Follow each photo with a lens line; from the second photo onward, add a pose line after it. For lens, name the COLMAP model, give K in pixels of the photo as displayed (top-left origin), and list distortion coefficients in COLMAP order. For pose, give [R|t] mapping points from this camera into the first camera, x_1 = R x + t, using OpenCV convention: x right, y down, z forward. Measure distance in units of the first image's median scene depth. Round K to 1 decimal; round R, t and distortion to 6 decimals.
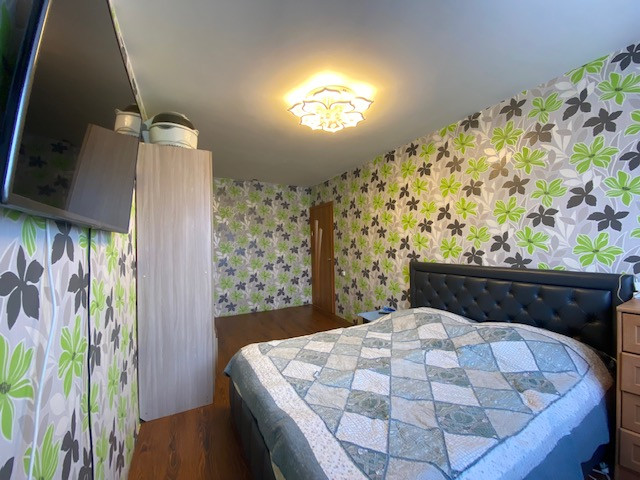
lens RADIAL K [[258.0, 0, 318.5], [0, 258.0, 239.2], [0, 0, 1]] dist [0.022149, -0.019332]
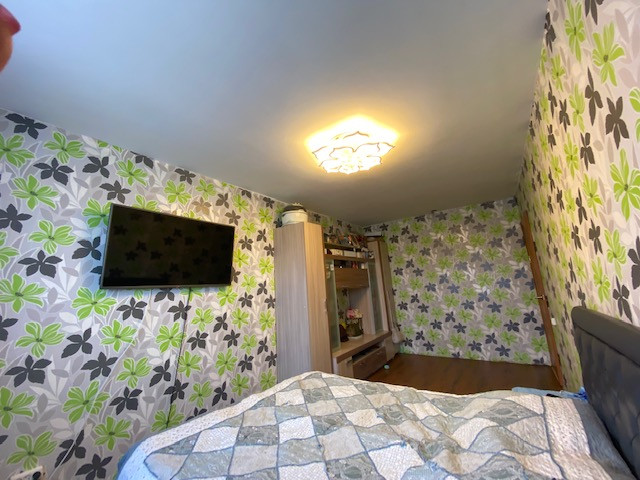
lens RADIAL K [[258.0, 0, 316.8], [0, 258.0, 240.2], [0, 0, 1]] dist [0.022149, -0.019332]
pose [[0.463329, -0.176497, -0.868432, 0.360540], [0.070914, 0.984208, -0.162193, 0.001568], [0.883344, 0.013565, 0.468528, 0.174444]]
